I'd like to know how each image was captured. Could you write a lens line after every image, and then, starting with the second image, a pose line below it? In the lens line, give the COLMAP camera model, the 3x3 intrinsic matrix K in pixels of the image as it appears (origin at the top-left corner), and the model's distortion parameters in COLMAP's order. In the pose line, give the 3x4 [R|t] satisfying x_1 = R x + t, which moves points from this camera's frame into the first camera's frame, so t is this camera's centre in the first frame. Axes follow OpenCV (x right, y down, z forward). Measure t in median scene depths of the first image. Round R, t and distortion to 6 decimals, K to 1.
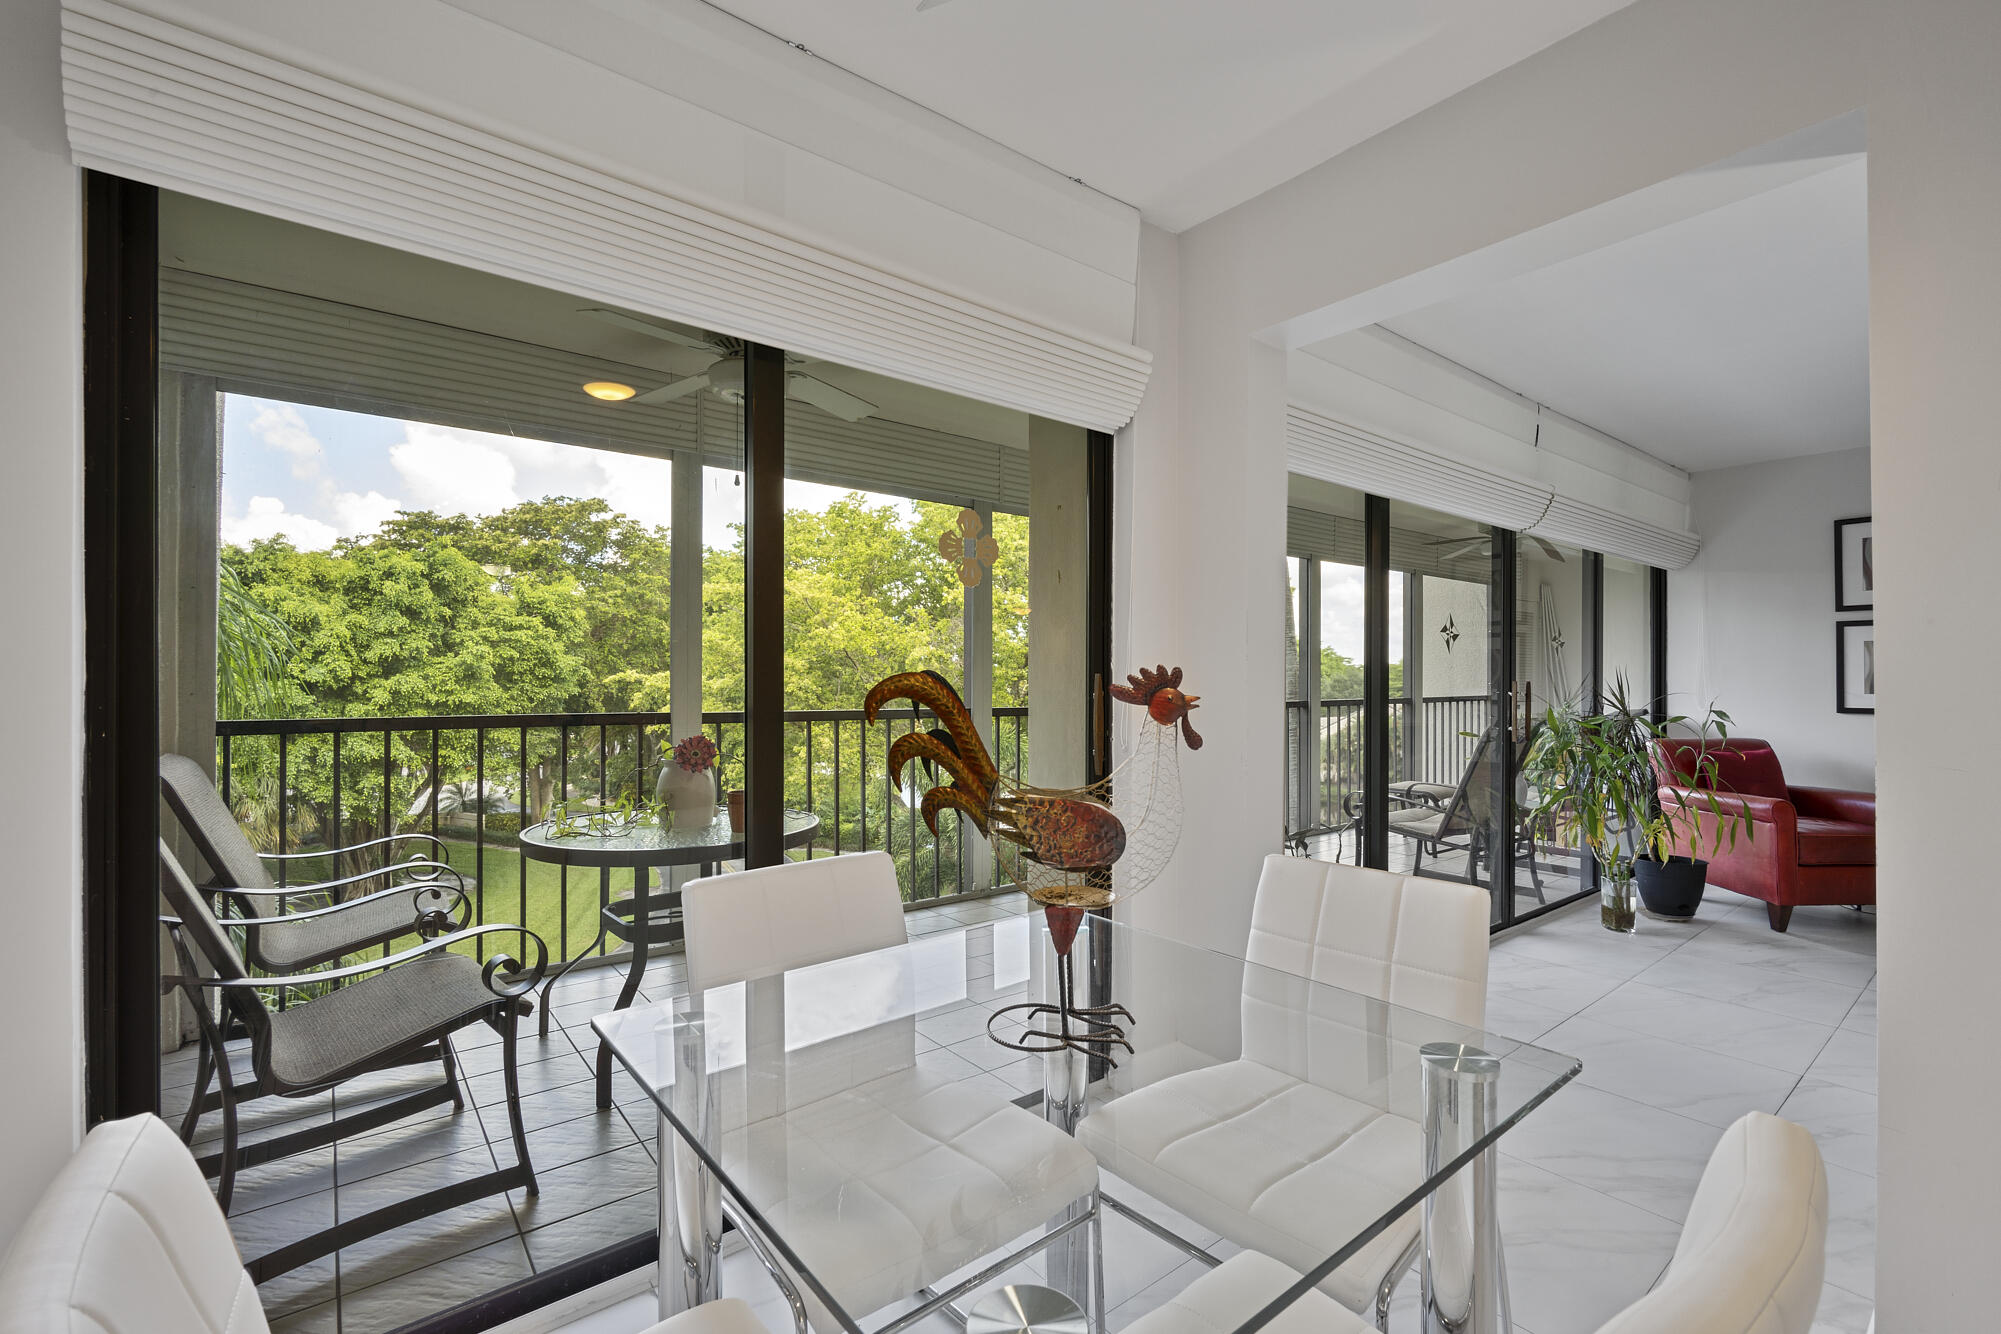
lens RADIAL K [[865.0, 0, 998.0], [0, 865.0, 679.3], [0, 0, 1]] dist [-0.001065, 0.000027]
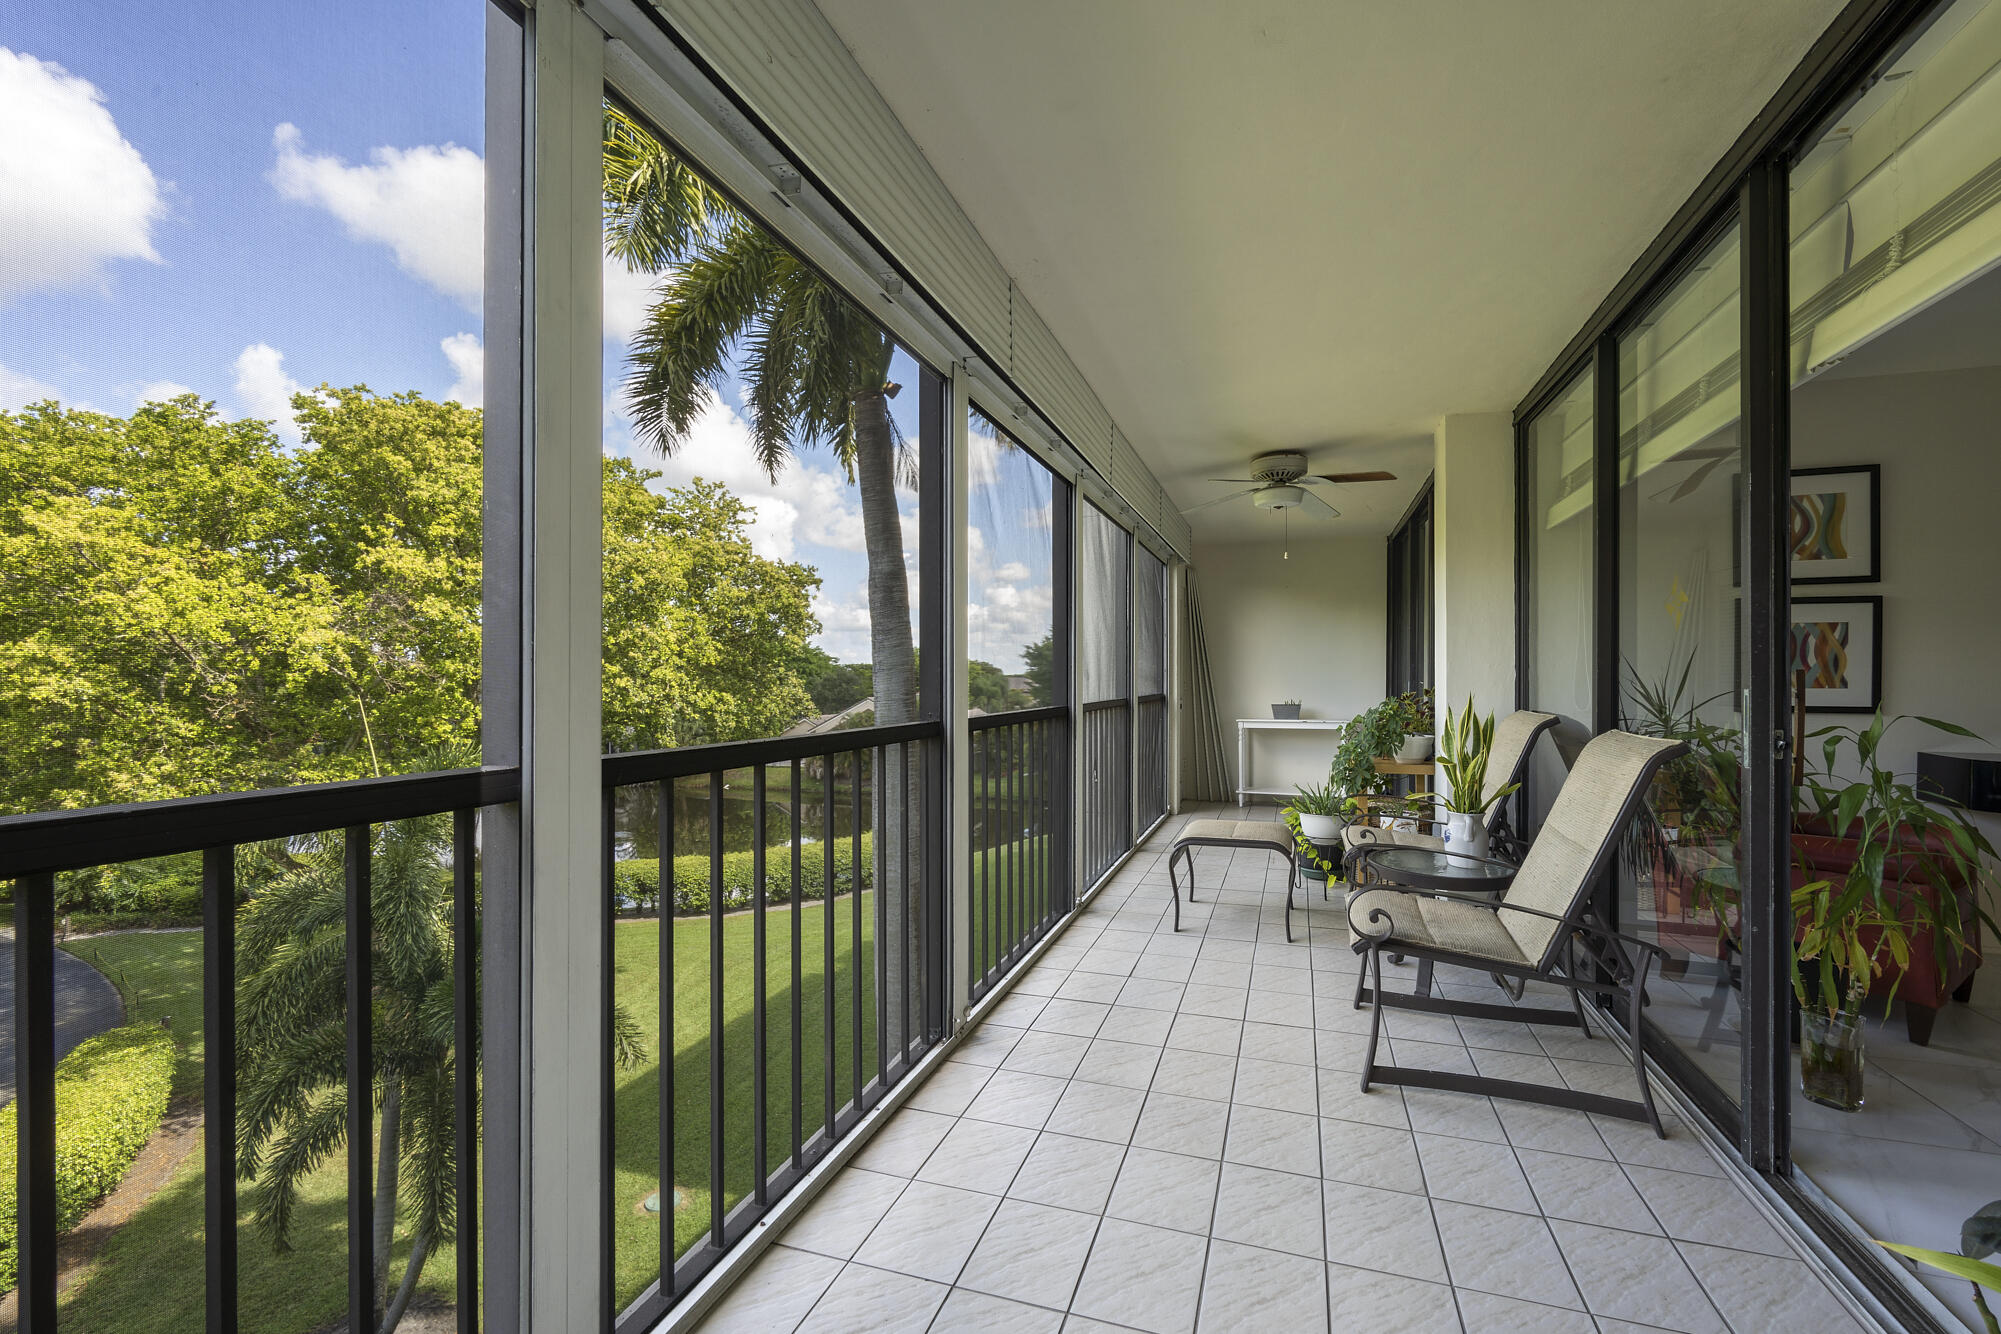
lens RADIAL K [[865.0, 0, 998.8], [0, 865.0, 674.5], [0, 0, 1]] dist [-0.001065, 0.000027]
pose [[0.838903, 0.000542, 0.544280, -0.009033], [0.001871, 0.999991, -0.003879, 0.000783], [-0.544277, 0.004272, 0.838895, 0.131414]]
